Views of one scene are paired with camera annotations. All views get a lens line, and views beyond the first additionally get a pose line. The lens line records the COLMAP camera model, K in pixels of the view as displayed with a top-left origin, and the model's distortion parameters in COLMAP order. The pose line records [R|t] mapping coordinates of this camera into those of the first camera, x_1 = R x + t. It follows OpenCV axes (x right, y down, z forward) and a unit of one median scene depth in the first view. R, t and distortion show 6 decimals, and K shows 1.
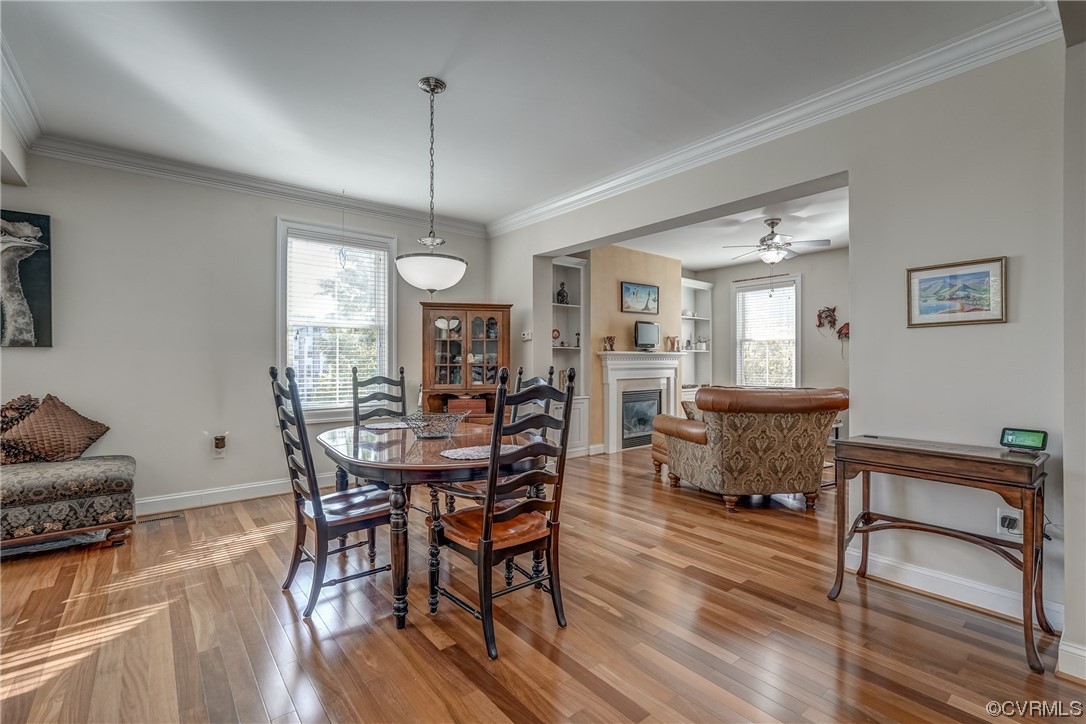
lens RADIAL K [[491.0, 0, 542.7], [0, 491.0, 362.9], [0, 0, 1]] dist [-0.001286, 0.000430]
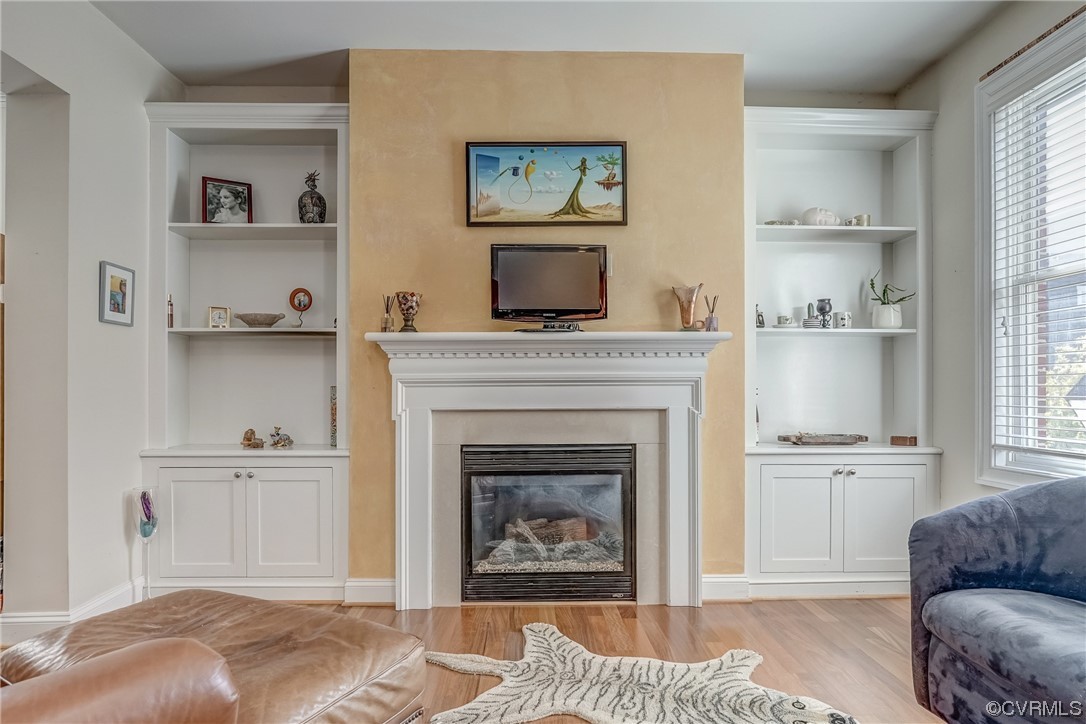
lens RADIAL K [[628.4, 0, 530.4], [0, 628.4, 390.3], [0, 0, 1]] dist [-0.019127, 0.001082]
pose [[0.780808, 0.001001, -0.624770, 0.465718], [-0.003126, 0.999992, -0.002304, 0.018060], [0.624763, 0.003752, 0.780805, 0.635345]]
